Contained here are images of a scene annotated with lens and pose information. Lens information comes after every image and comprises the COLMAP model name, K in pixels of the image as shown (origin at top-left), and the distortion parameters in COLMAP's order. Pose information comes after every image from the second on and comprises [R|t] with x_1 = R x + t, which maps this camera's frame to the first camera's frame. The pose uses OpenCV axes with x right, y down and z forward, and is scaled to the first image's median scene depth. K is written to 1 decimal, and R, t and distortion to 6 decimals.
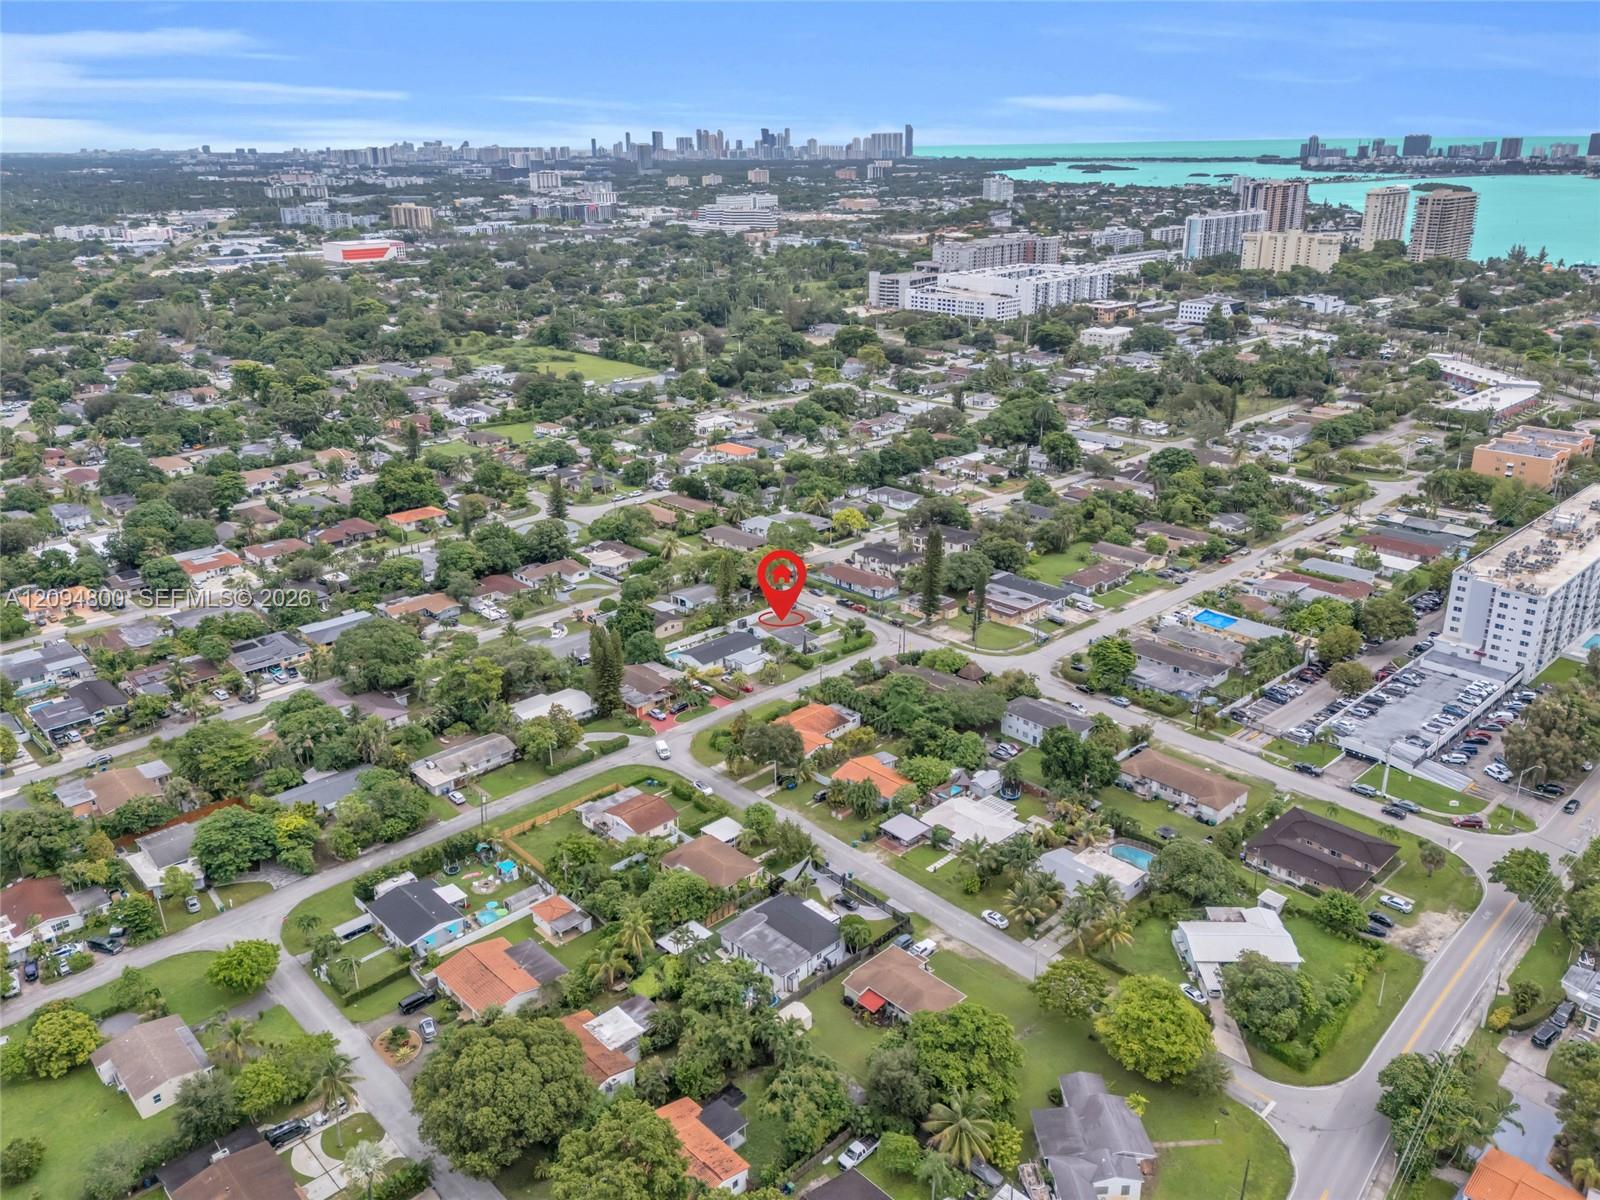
lens RADIAL K [[1182.8, 0, 800.0], [0, 1182.8, 600.0], [0, 0, 1]] dist [0.091731, -0.101081]
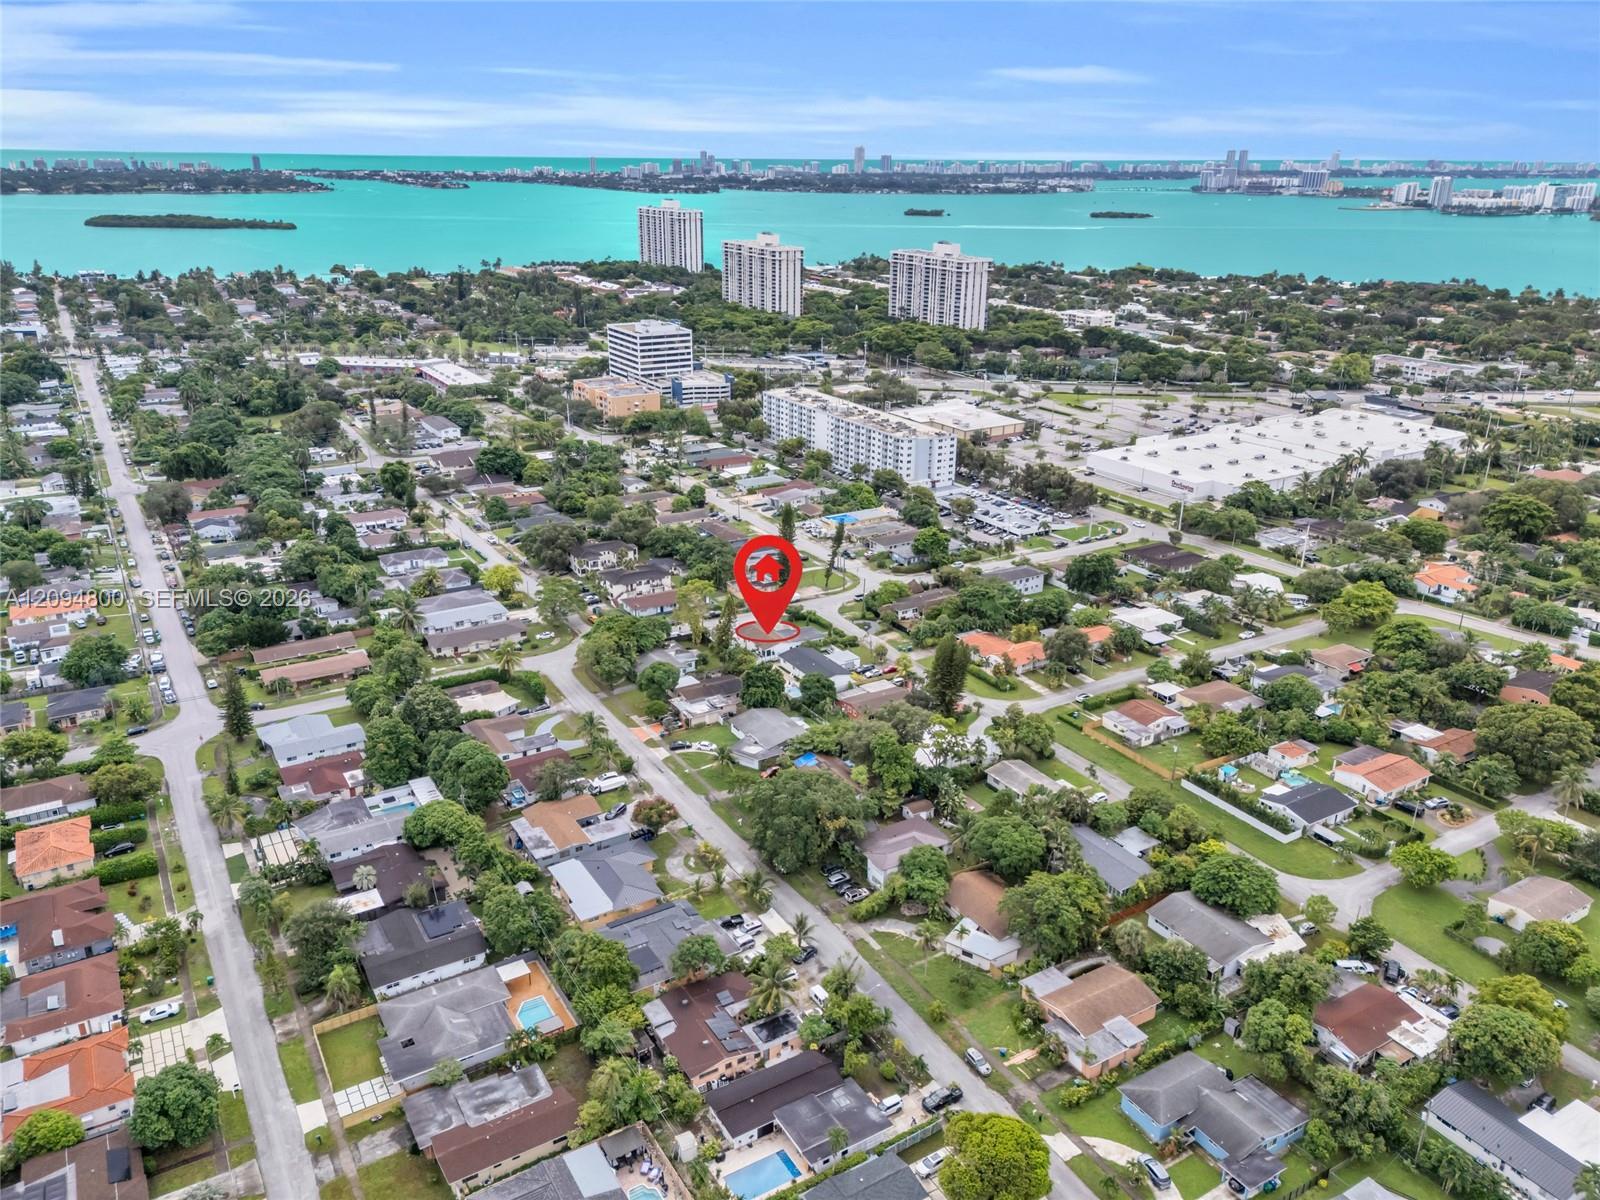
lens RADIAL K [[1172.8, 0, 802.2], [0, 1172.8, 627.0], [0, 0, 1]] dist [0.064454, -0.078395]
pose [[0.203750, -0.350664, 0.914068, -1.150721], [0.335993, 0.901994, 0.271137, -0.311360], [-0.919562, 0.251876, 0.301602, 0.844089]]
